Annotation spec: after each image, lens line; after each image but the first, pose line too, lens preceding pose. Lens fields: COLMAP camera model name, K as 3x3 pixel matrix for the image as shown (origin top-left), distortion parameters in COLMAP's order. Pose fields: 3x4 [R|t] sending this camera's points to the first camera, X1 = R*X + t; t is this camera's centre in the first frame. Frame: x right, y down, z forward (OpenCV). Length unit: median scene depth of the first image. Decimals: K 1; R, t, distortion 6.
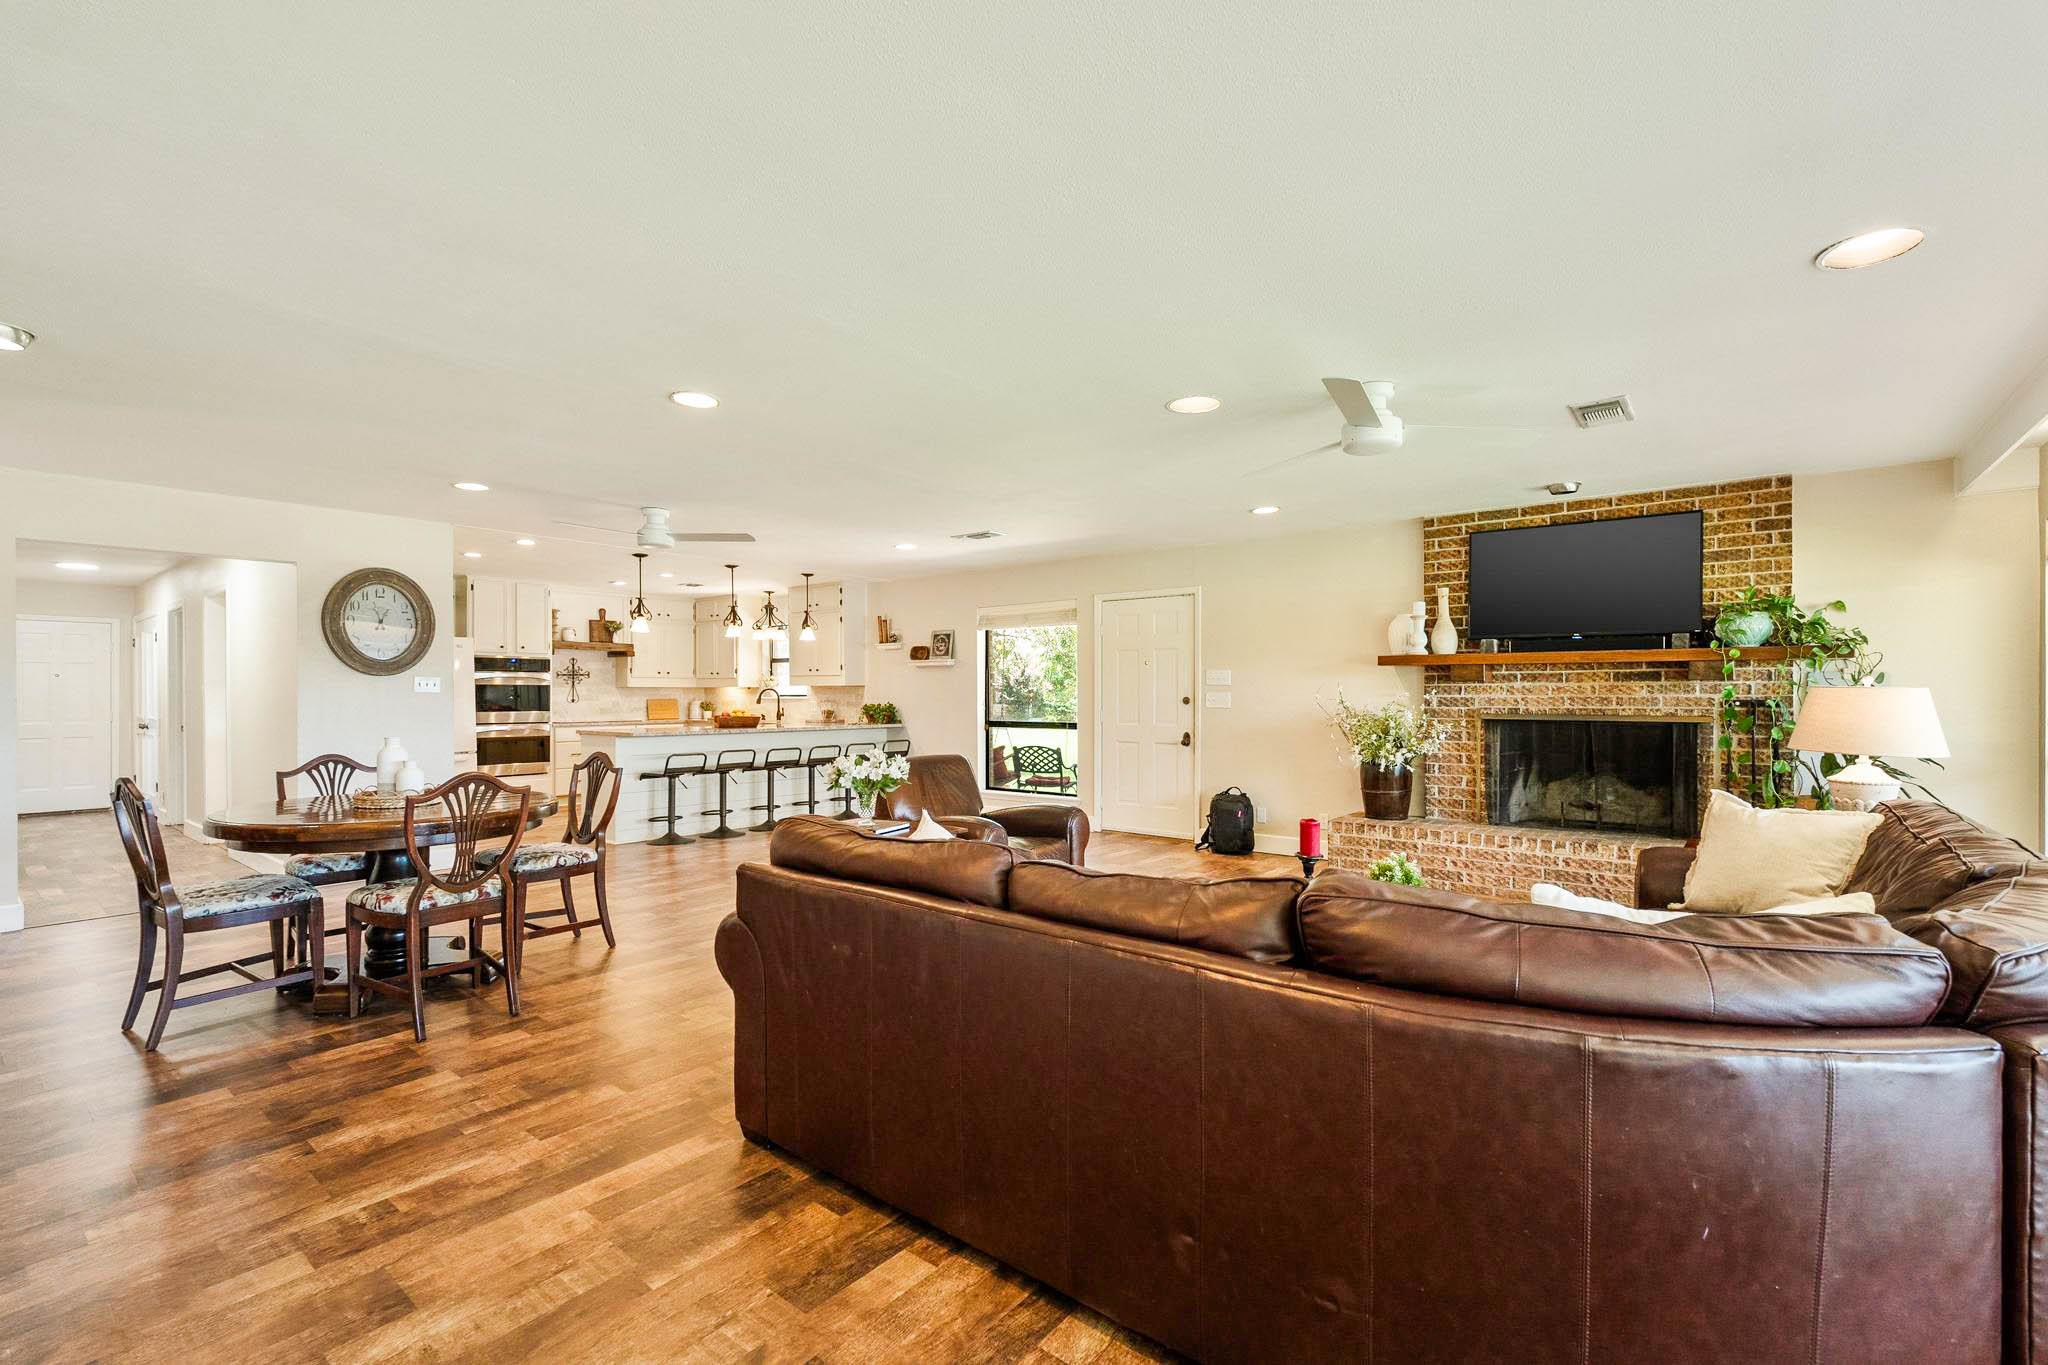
lens RADIAL K [[910.9, 0, 1026.6], [0, 910.9, 700.5], [0, 0, 1]] dist [-0.004067, -0.000305]
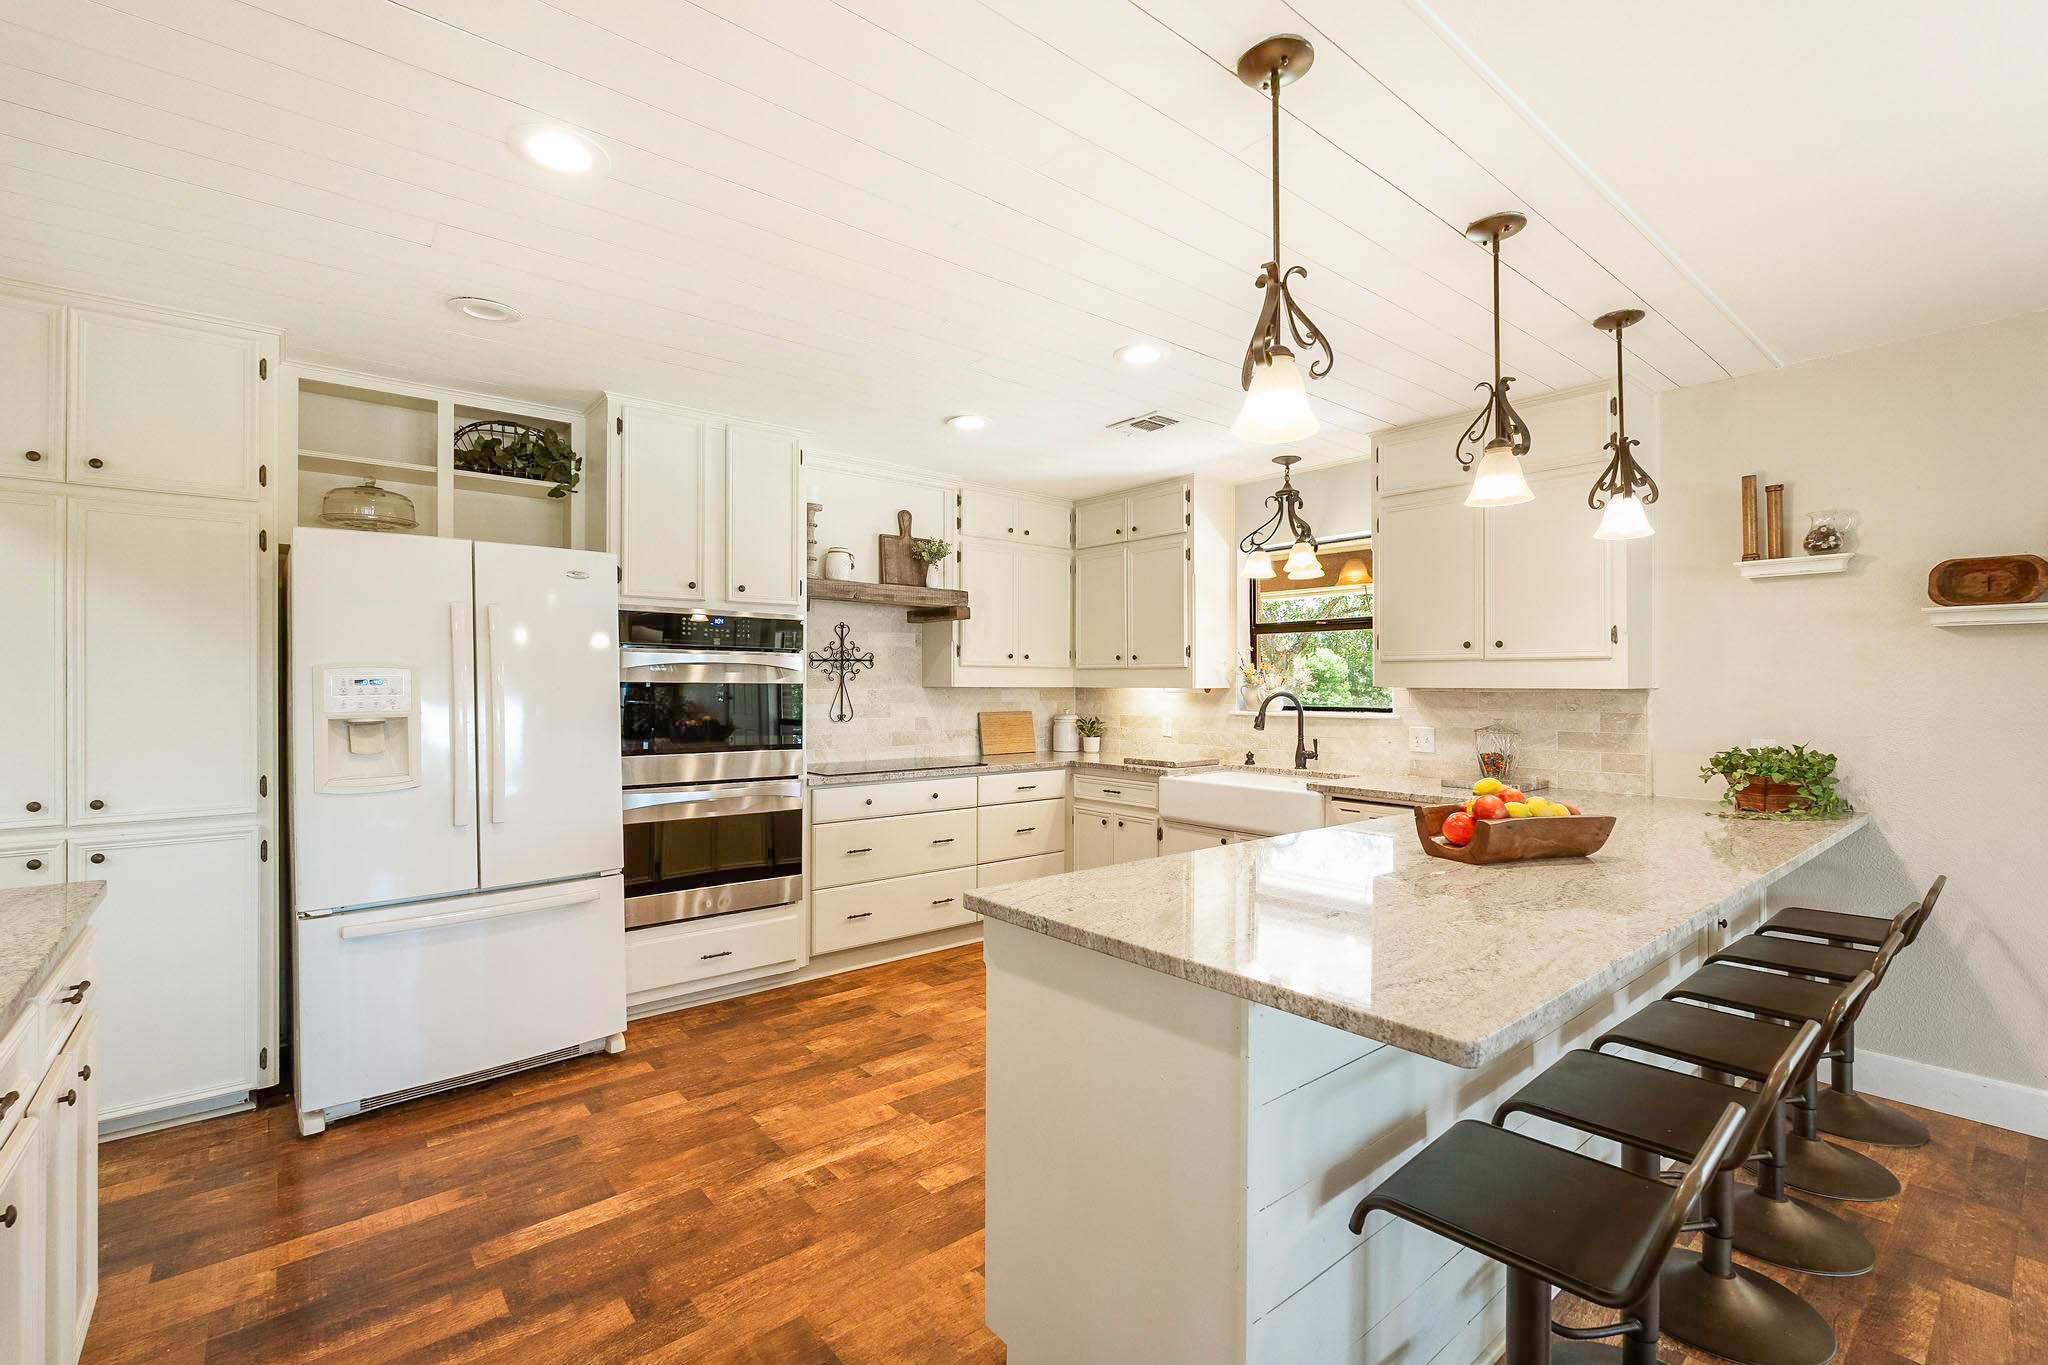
lens RADIAL K [[910.9, 0, 1028.5], [0, 910.9, 677.3], [0, 0, 1]] dist [-0.004067, -0.000305]
pose [[0.980426, 0.002686, -0.196868, -0.353199], [-0.005896, 0.999859, -0.015720, -0.014513], [0.196798, 0.016574, 0.980304, 0.638052]]
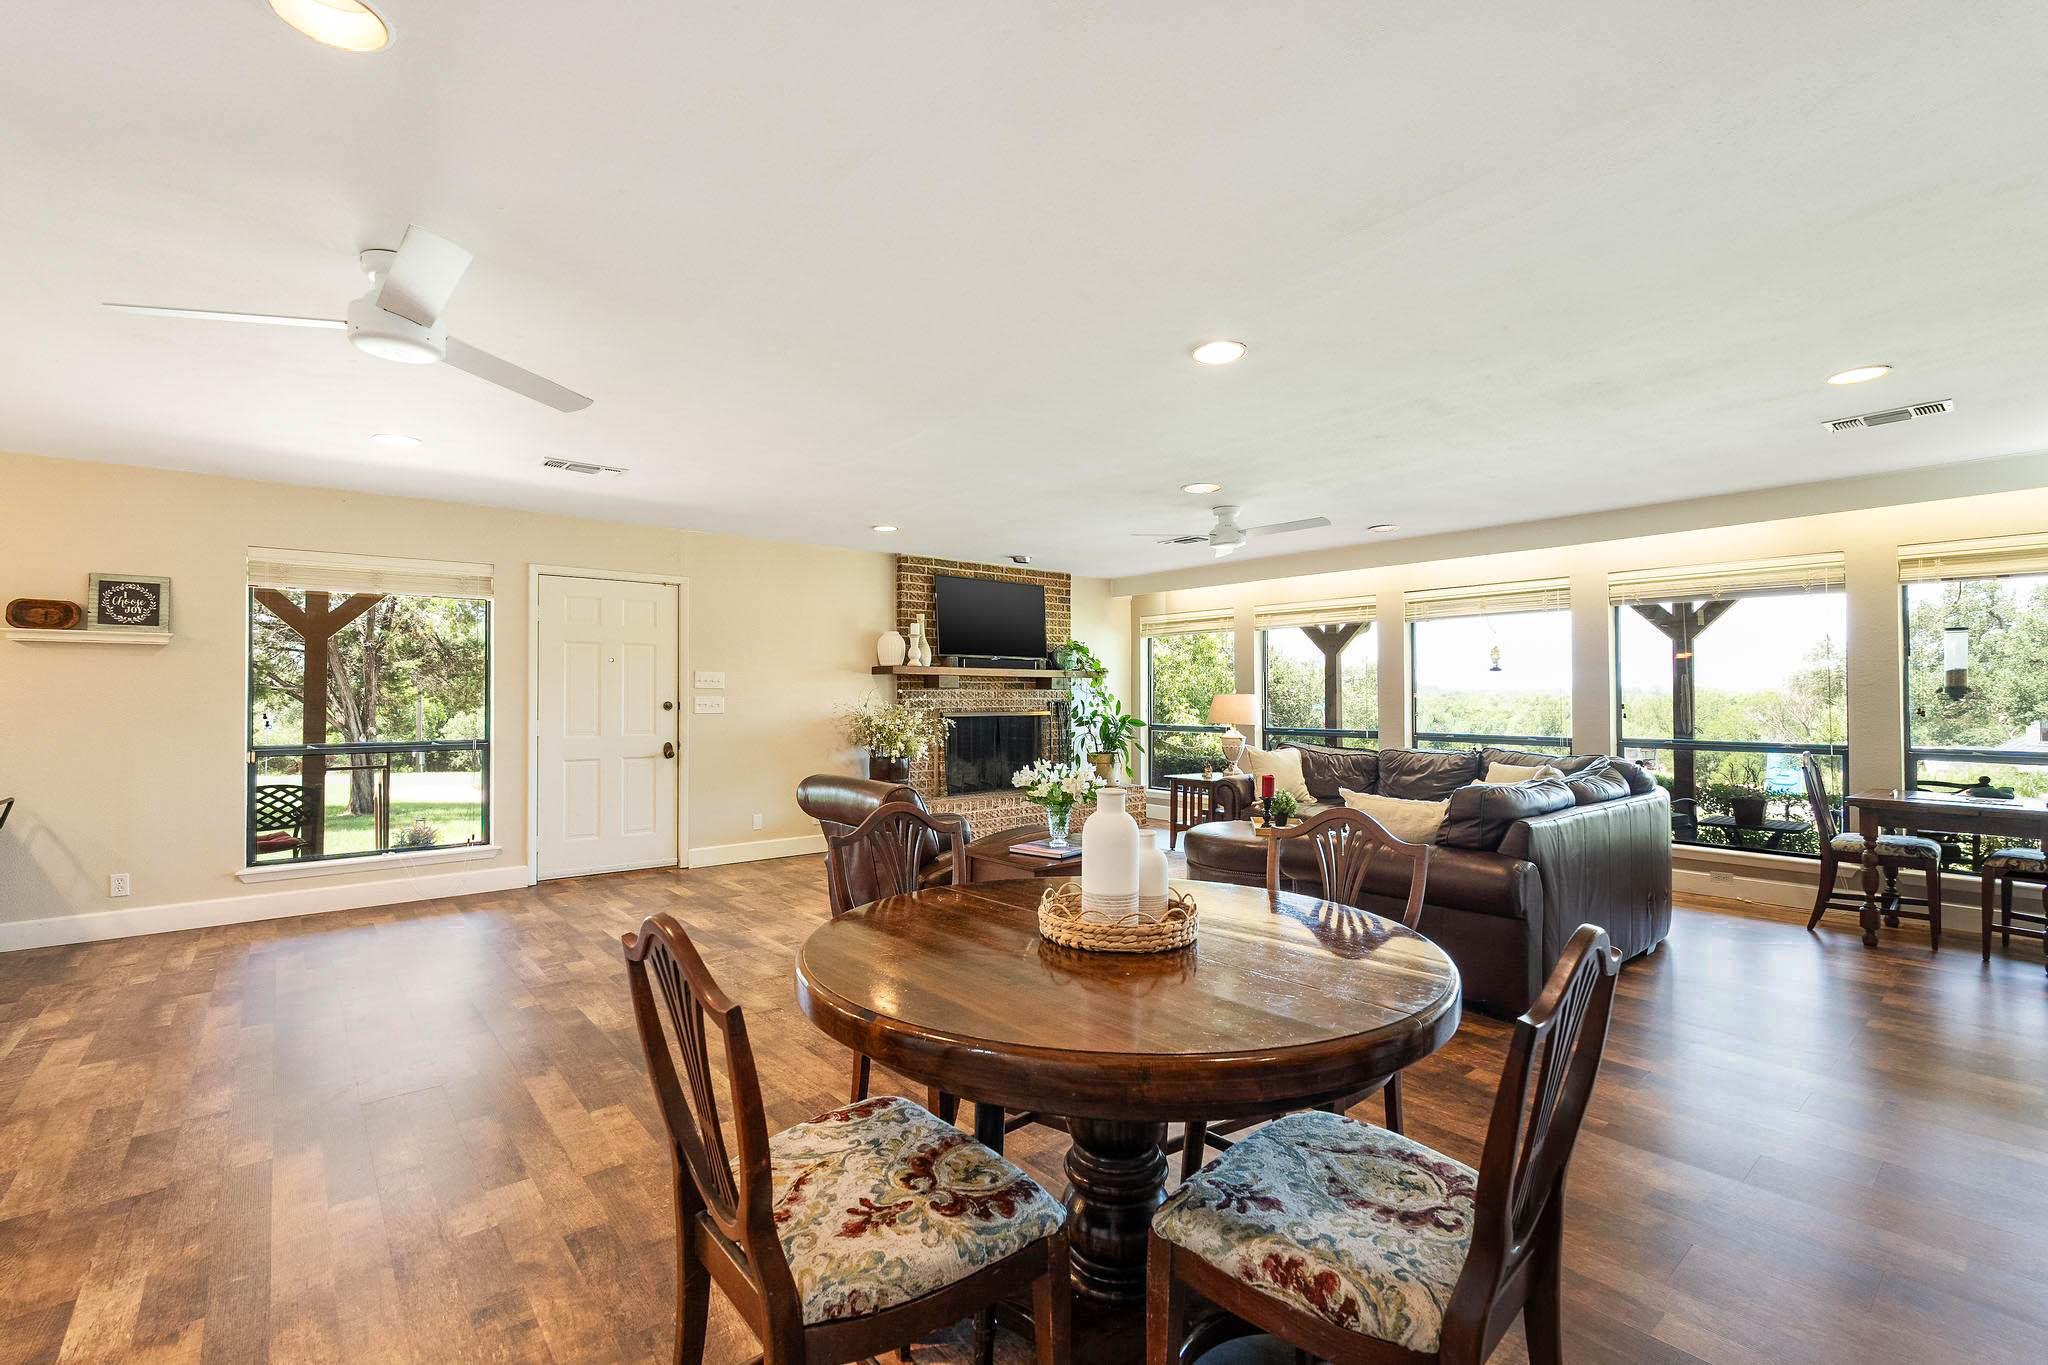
lens RADIAL K [[910.9, 0, 1030.1], [0, 910.9, 689.1], [0, 0, 1]] dist [-0.004067, -0.000305]
pose [[0.189623, 0.006817, 0.981833, -0.476370], [0.006616, 0.999944, -0.008221, -0.005198], [-0.981835, 0.008055, 0.189568, 0.387762]]
